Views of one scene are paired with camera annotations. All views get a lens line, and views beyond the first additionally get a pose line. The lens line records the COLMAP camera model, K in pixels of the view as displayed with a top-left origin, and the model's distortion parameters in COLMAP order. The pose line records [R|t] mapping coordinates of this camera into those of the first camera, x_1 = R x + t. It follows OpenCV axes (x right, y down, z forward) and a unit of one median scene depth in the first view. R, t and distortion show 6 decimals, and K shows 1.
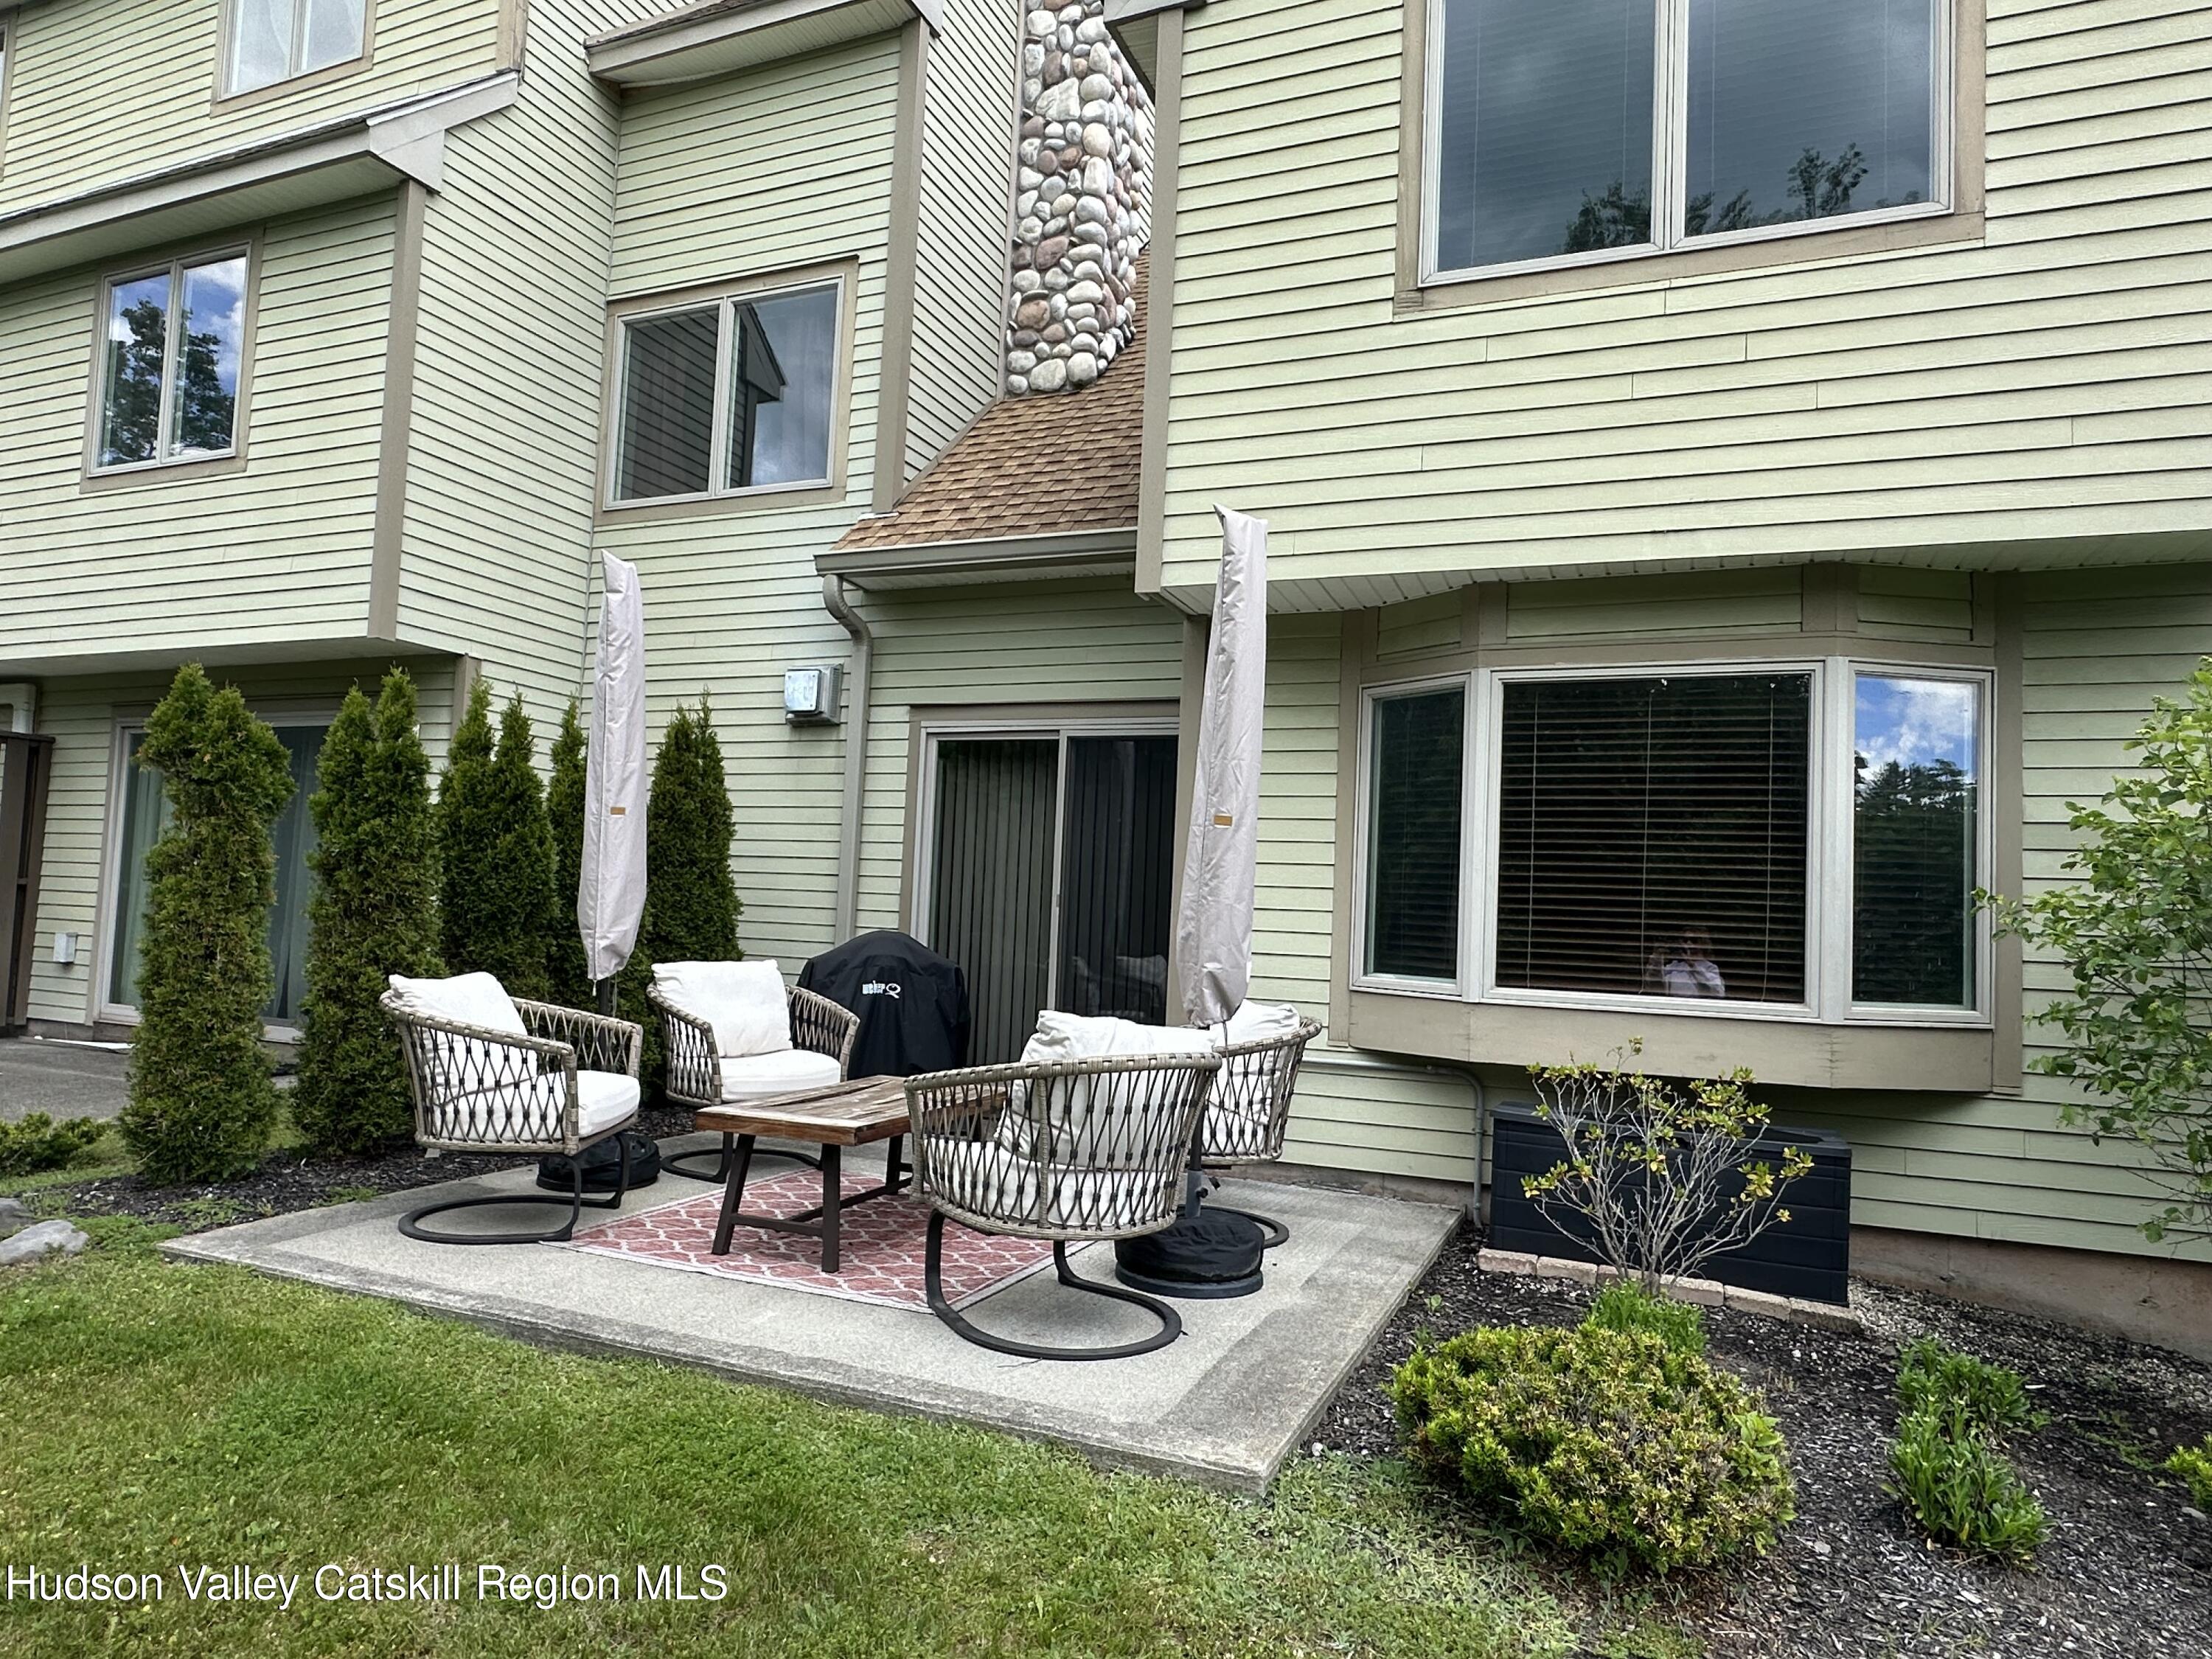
lens RADIAL K [[1367.2, 0, 1106.0], [0, 1367.2, 829.5], [0, 0, 1]] dist [0.000964, -0.001305]
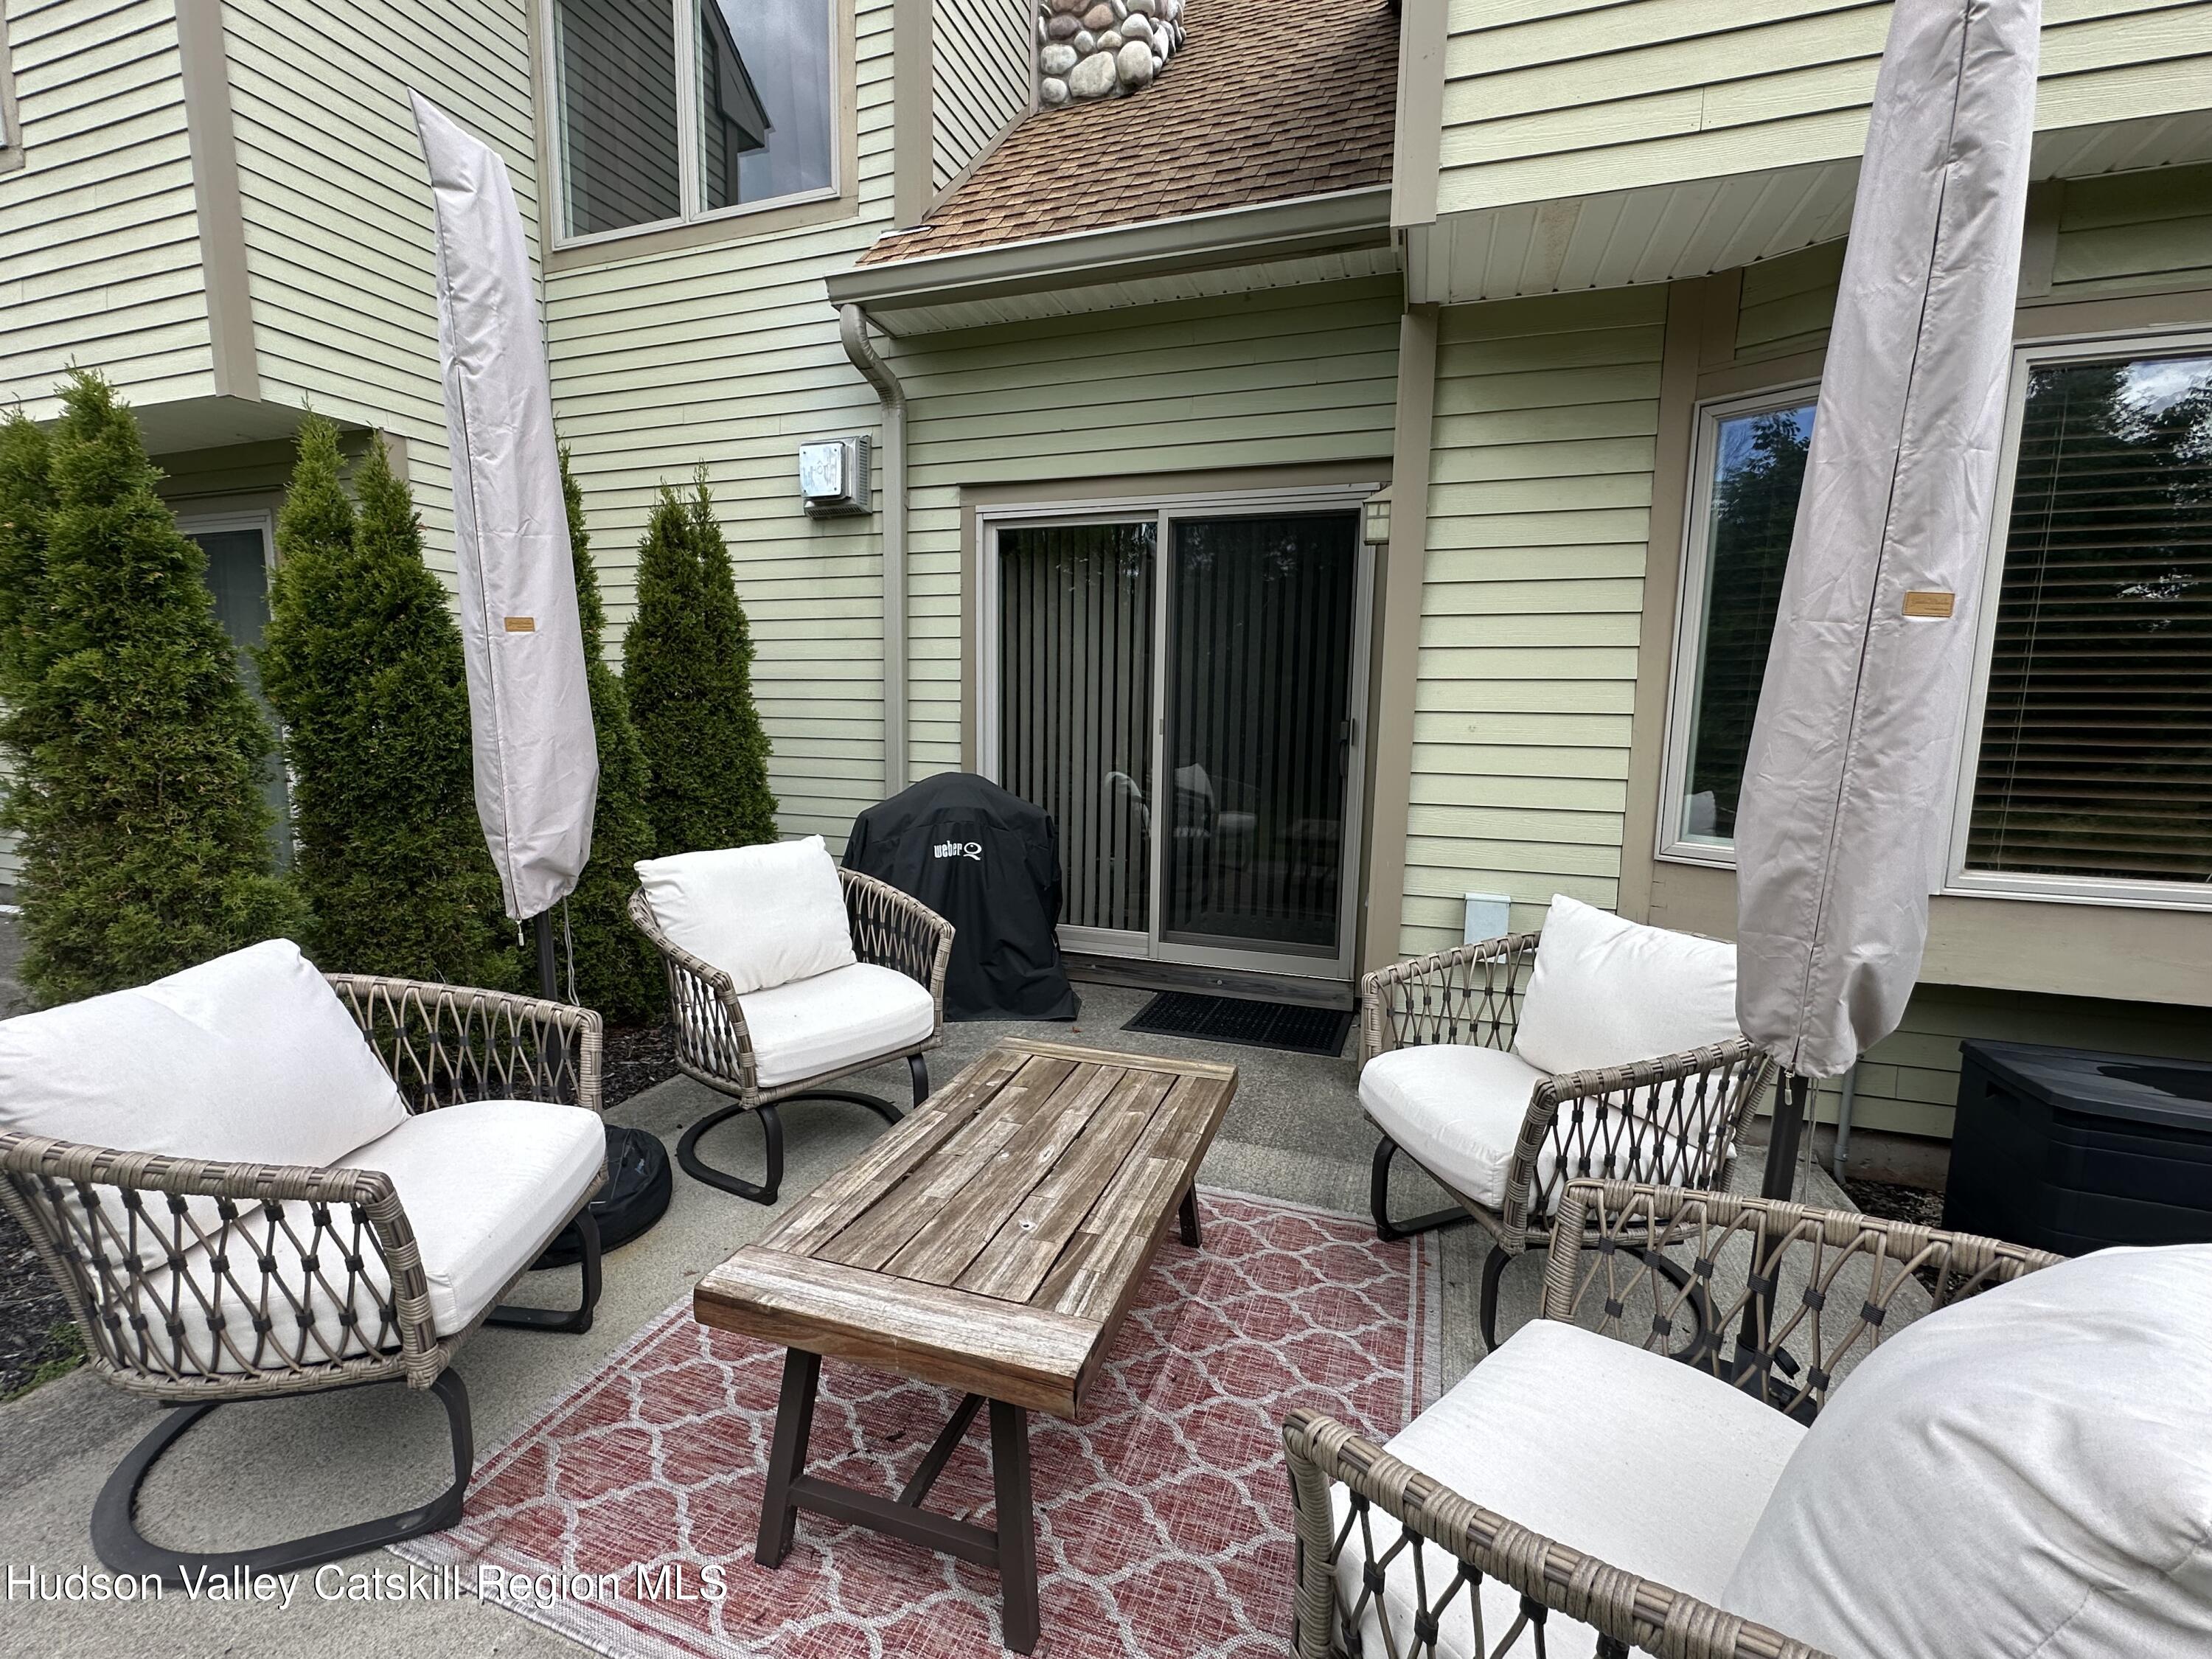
lens RADIAL K [[981.8, 0, 1106.0], [0, 981.8, 829.5], [0, 0, 1]] dist [-0.003022, 0.000404]
pose [[0.997772, -0.036644, 0.055747, -0.100536], [0.025220, 0.980812, 0.193319, -0.002015], [-0.061761, -0.191483, 0.979551, 0.403516]]
